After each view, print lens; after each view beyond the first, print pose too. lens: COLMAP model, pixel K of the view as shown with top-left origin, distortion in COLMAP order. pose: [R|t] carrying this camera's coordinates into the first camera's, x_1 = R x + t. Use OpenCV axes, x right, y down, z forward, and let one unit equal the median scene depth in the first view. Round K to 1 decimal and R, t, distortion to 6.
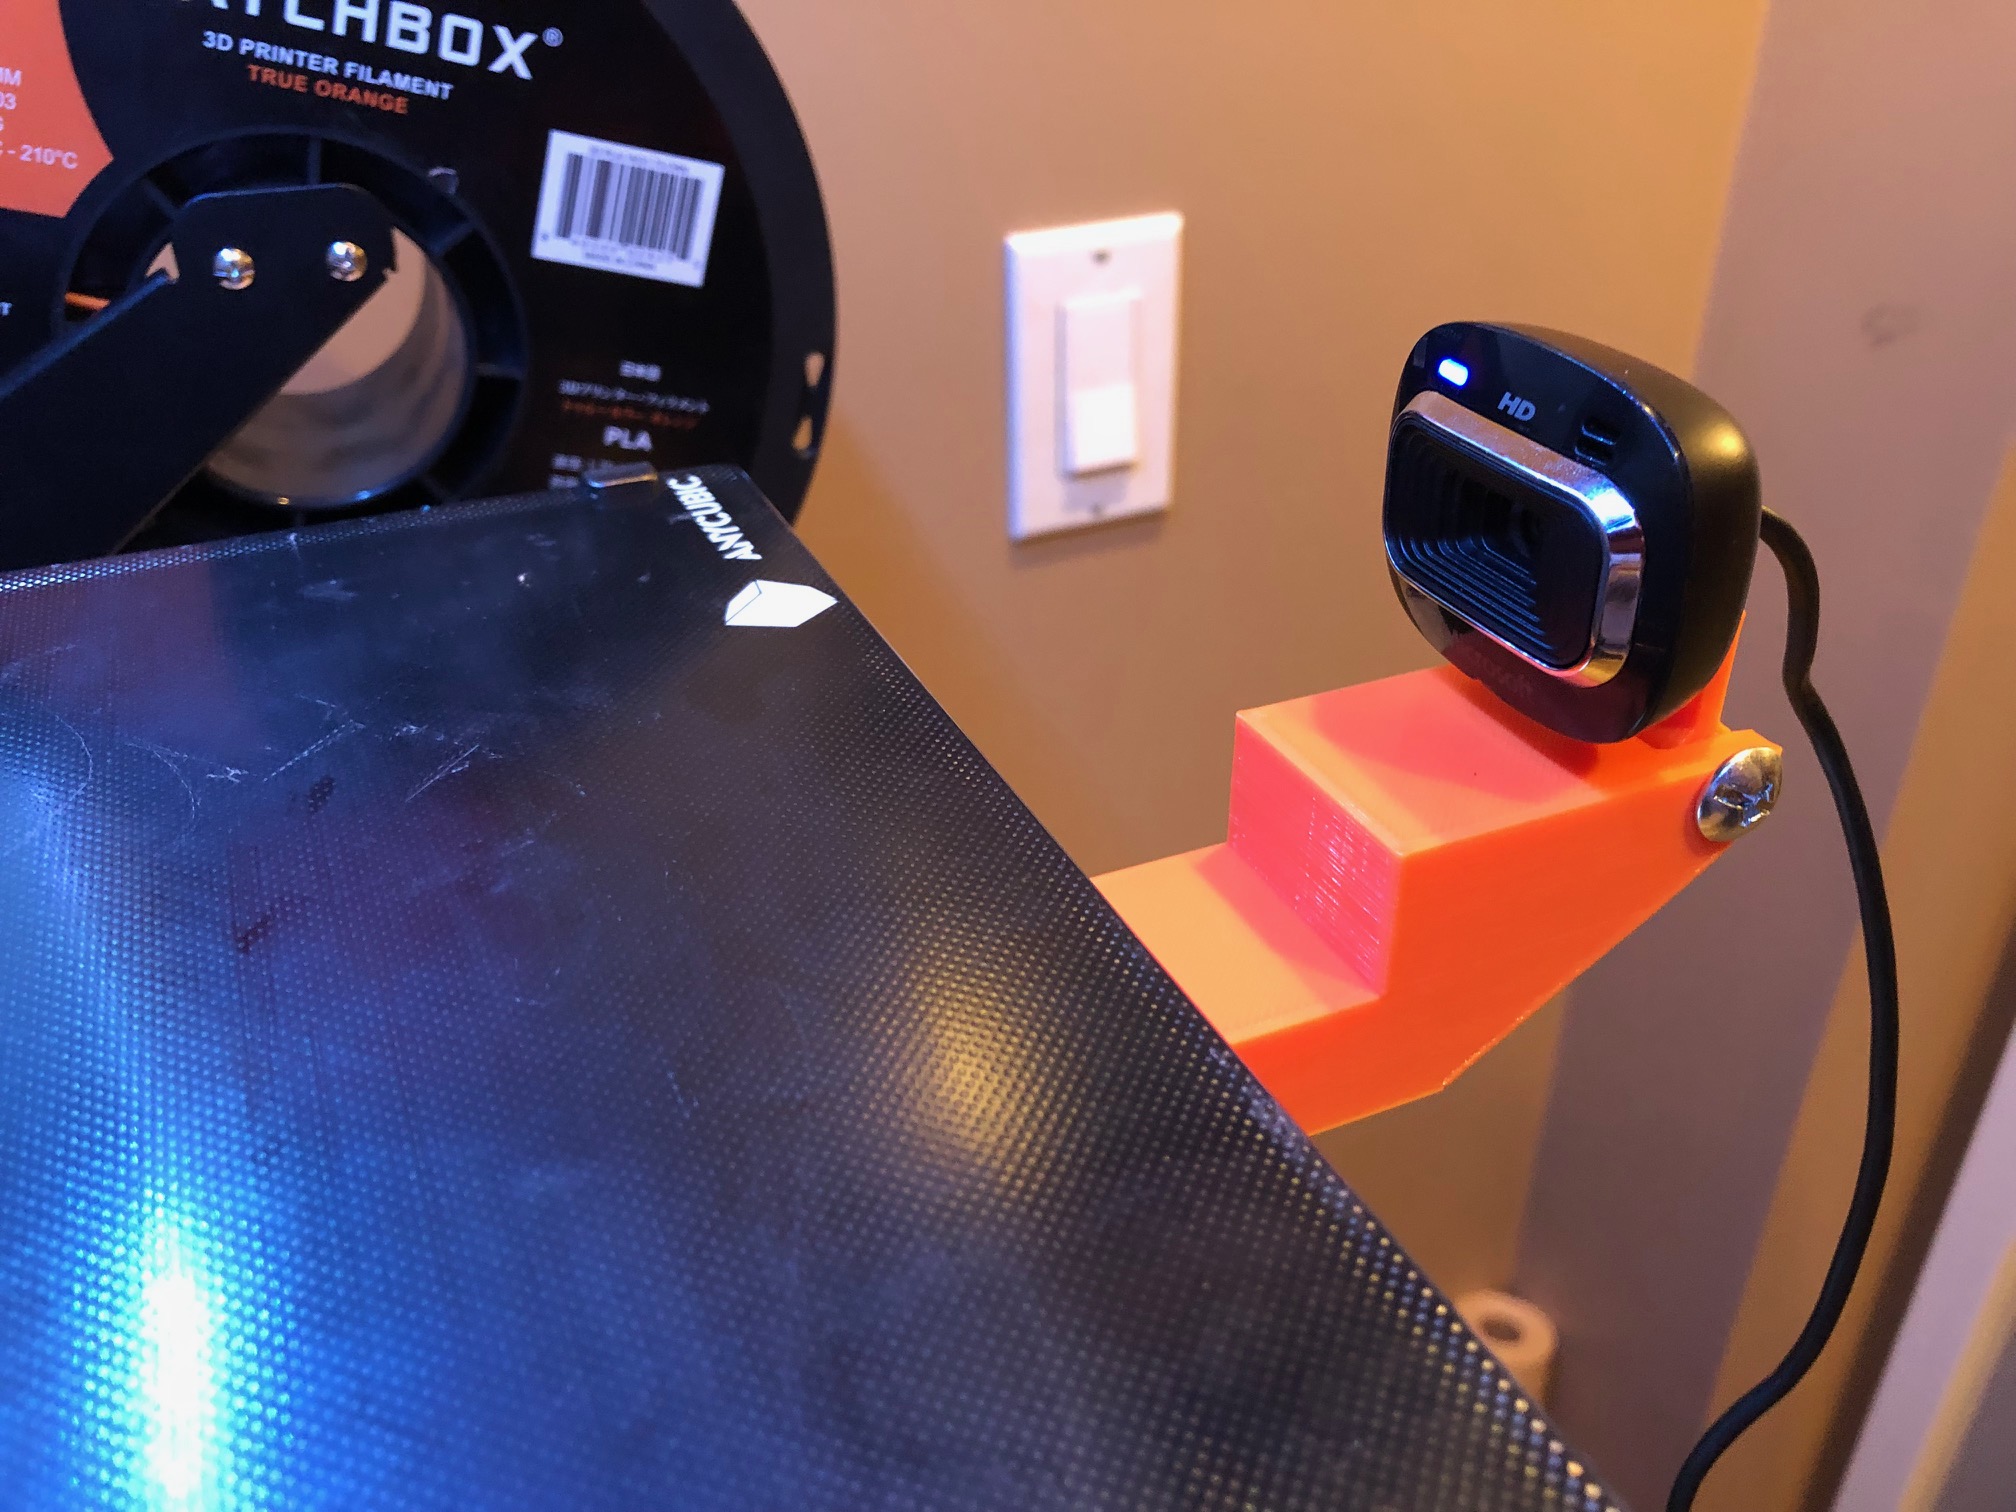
lens RADIAL K [[1659.4, 0, 1008.0], [0, 1659.4, 756.0], [0, 0, 1]] dist [-0.085300, 0.122608]
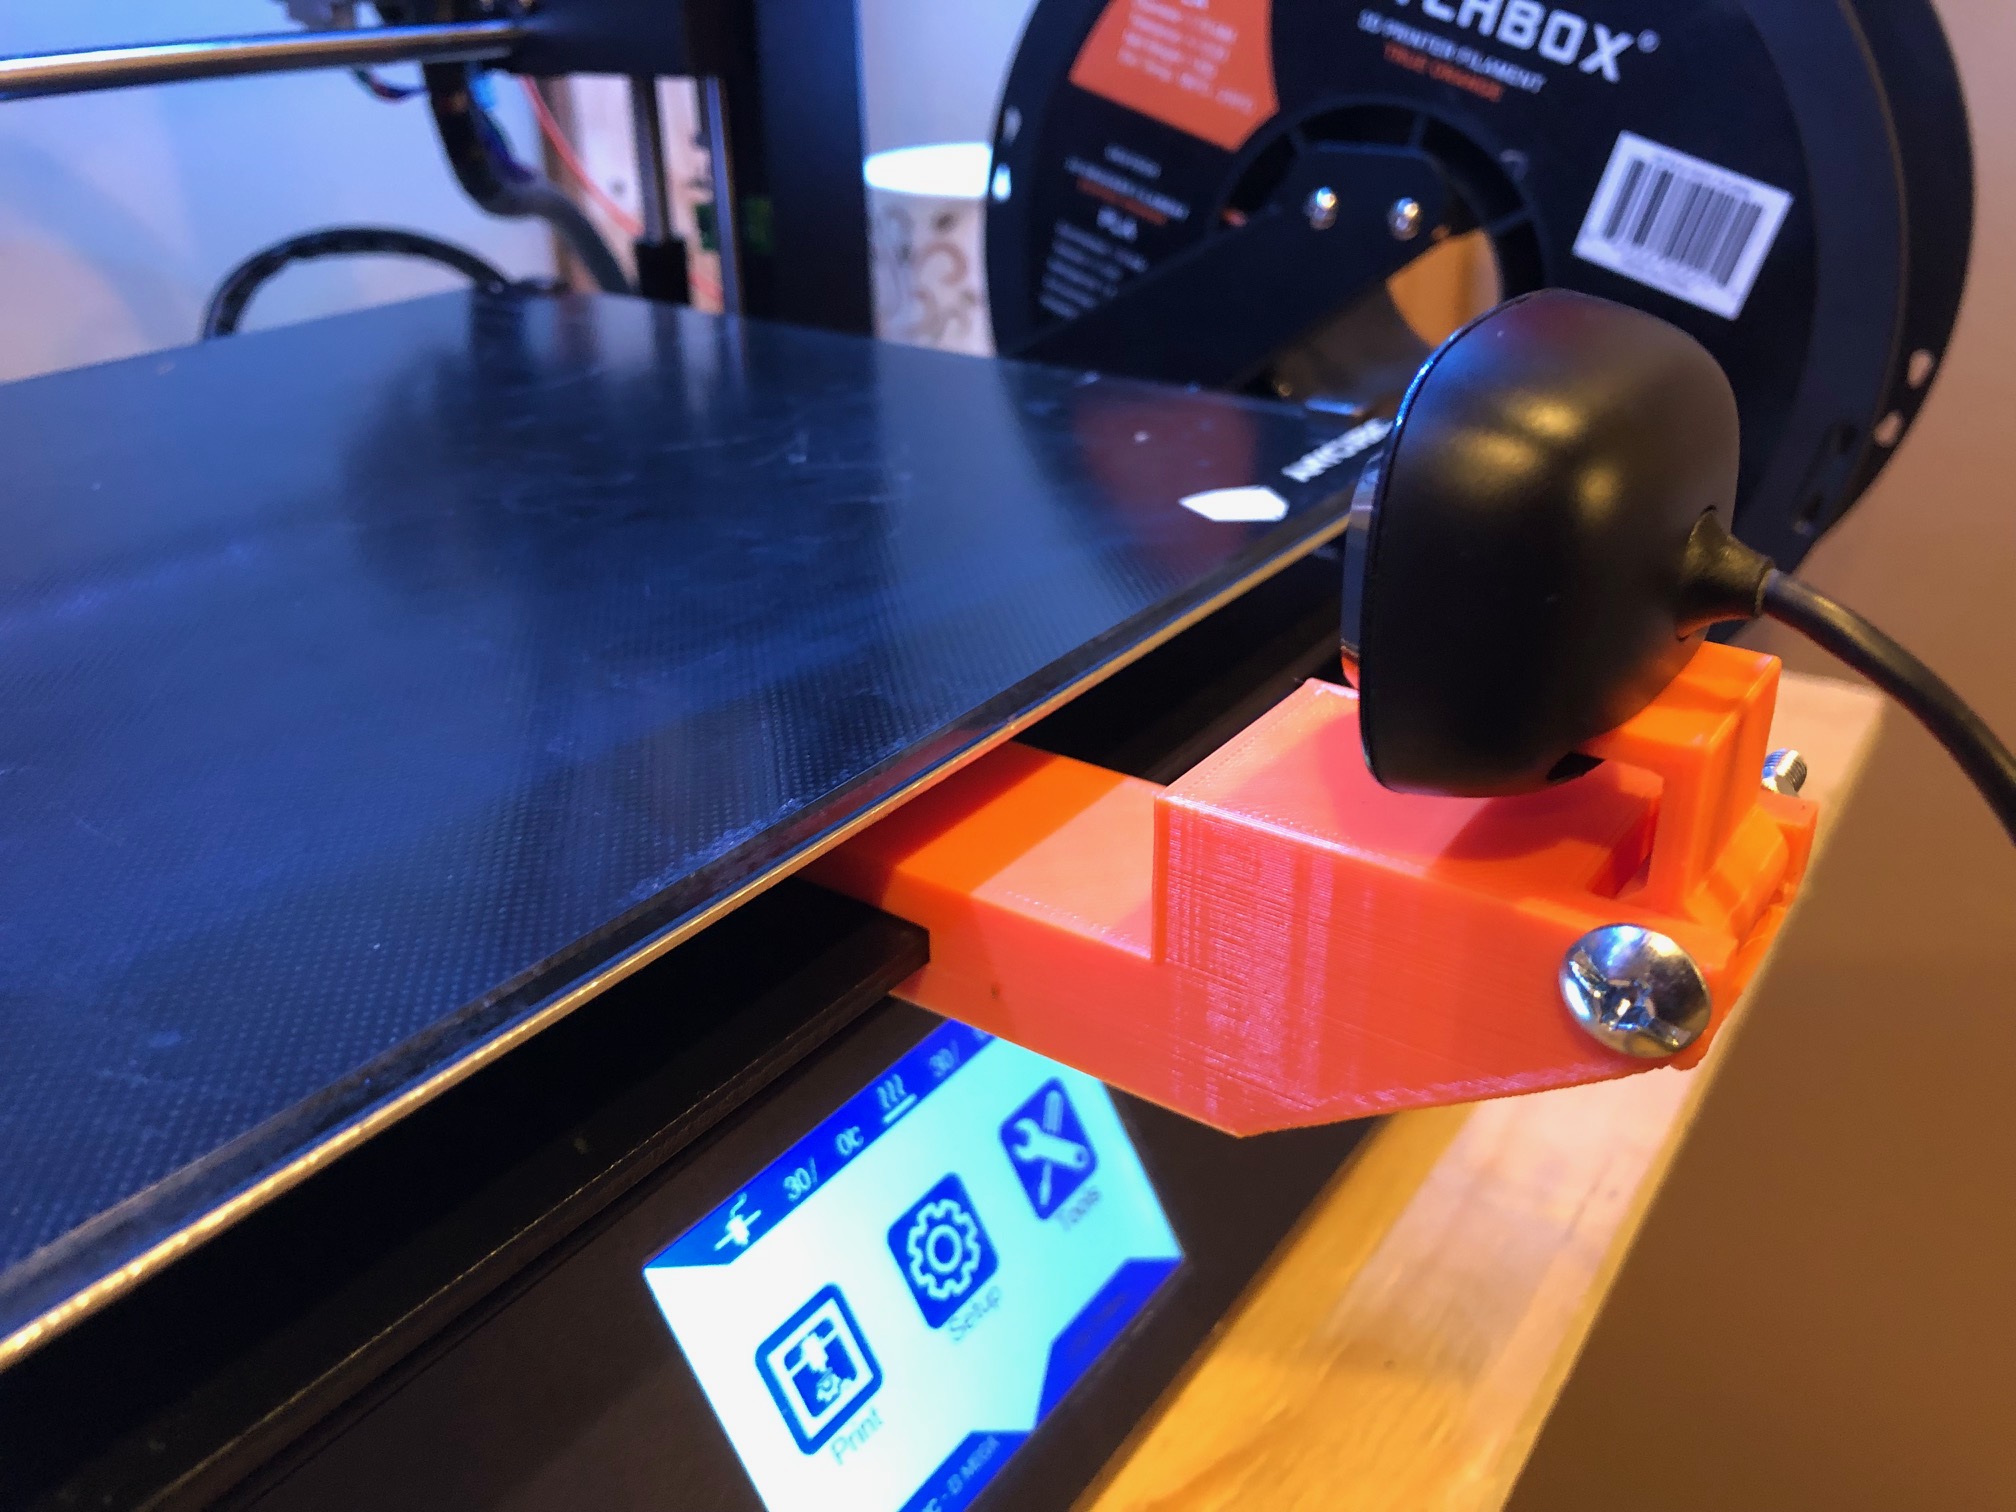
lens RADIAL K [[1659.4, 0, 1008.0], [0, 1659.4, 756.0], [0, 0, 1]] dist [-0.085300, 0.122608]
pose [[0.512806, 0.382874, -0.768399, 0.478777], [-0.424170, 0.891162, 0.160966, -0.039715], [0.746398, 0.243388, 0.619397, 0.186768]]
